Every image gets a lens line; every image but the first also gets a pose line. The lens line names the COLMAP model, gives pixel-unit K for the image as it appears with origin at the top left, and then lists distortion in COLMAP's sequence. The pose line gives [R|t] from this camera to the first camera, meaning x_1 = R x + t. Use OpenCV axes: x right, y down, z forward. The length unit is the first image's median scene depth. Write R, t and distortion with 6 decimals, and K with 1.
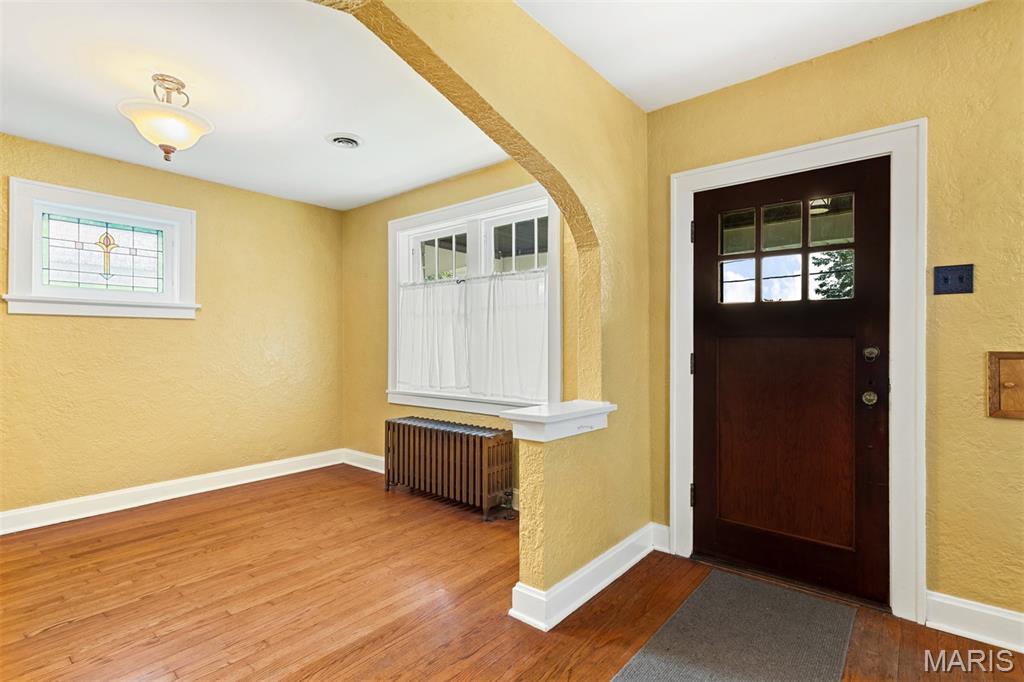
lens RADIAL K [[493.3, 0, 507.6], [0, 493.3, 345.7], [0, 0, 1]] dist [0.001900, 0.003281]
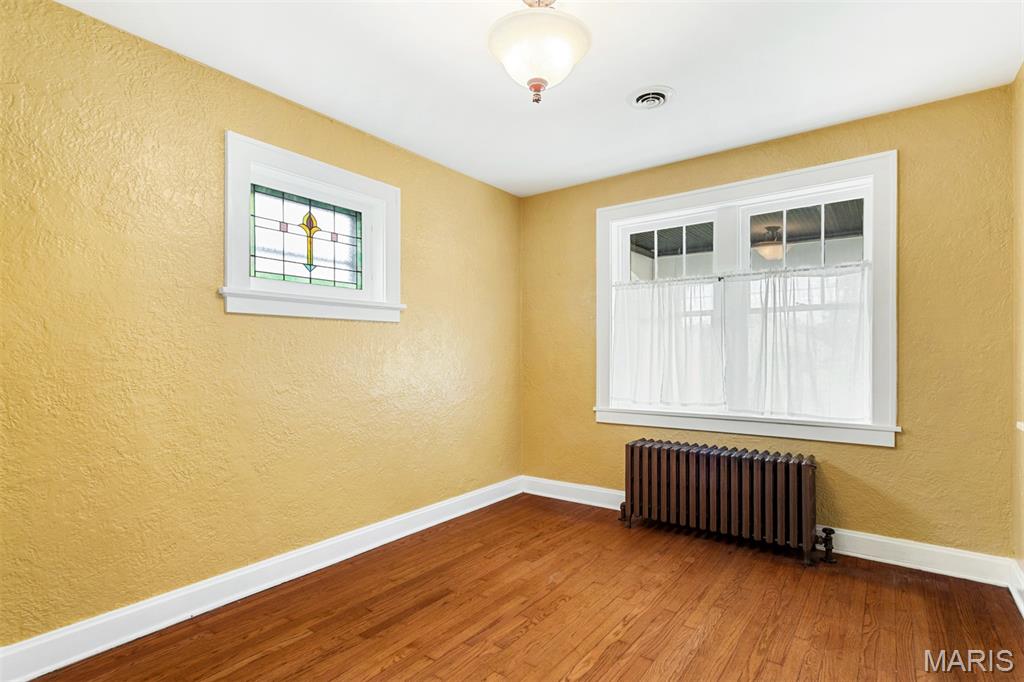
lens RADIAL K [[493.3, 0, 496.2], [0, 493.3, 364.9], [0, 0, 1]] dist [0.001900, 0.003281]
pose [[0.997655, -0.003622, 0.068342, -0.572548], [0.002718, 0.999908, 0.013321, 0.005309], [-0.068384, -0.013104, 0.997573, 0.194733]]
